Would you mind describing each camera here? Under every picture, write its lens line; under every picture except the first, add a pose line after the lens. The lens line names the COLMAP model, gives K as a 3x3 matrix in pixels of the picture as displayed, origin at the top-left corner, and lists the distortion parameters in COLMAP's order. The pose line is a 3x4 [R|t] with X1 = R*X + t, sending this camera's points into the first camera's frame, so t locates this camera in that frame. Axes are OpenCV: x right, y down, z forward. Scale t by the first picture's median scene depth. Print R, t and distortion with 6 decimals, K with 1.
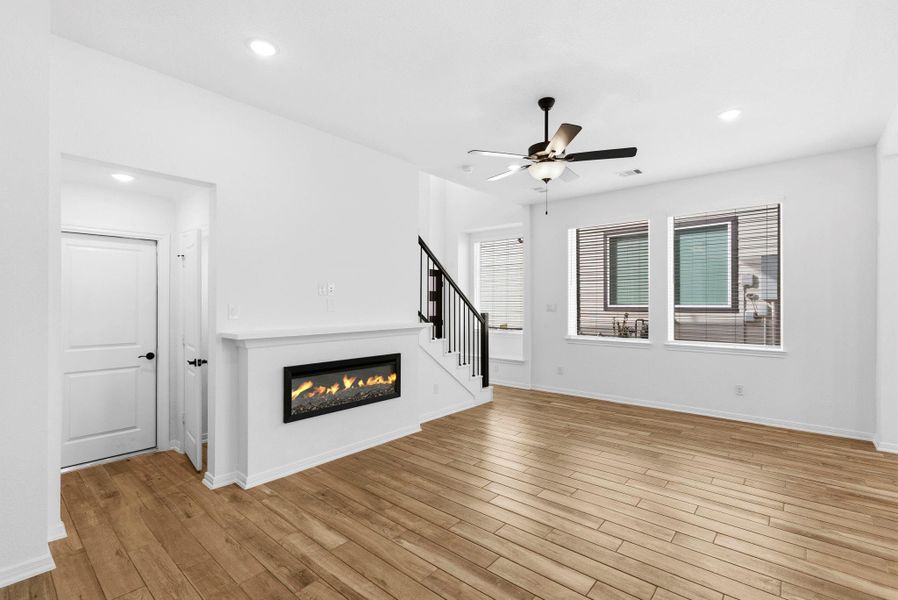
lens RADIAL K [[407.6, 0, 447.0], [0, 407.6, 302.1], [0, 0, 1]] dist [-0.003122, -0.000310]
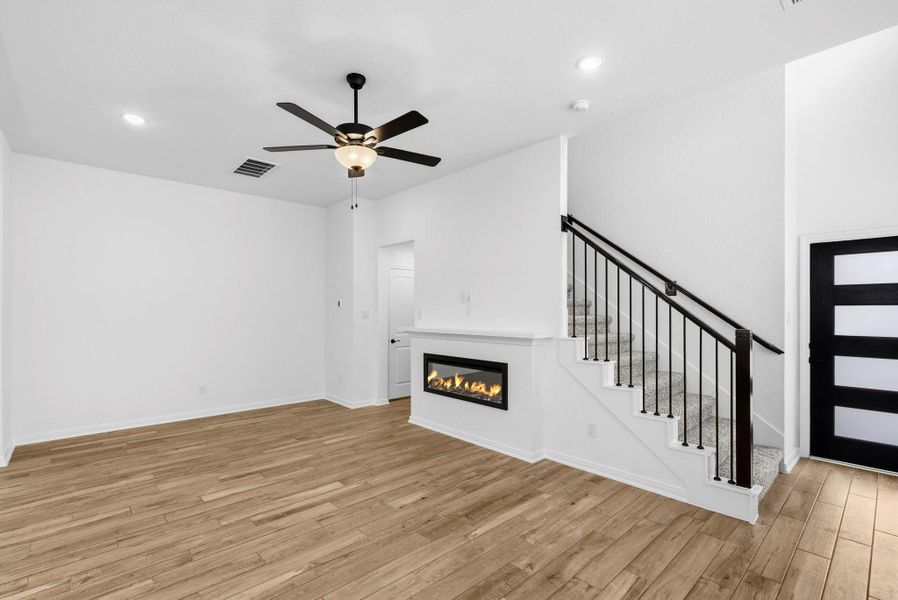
lens RADIAL K [[407.6, 0, 447.1], [0, 407.6, 304.8], [0, 0, 1]] dist [-0.003122, -0.000310]
pose [[-0.113381, -0.011044, -0.993490, 1.023710], [0.003400, 0.999928, -0.011504, 0.002568], [0.993546, -0.004682, -0.113335, 1.208830]]
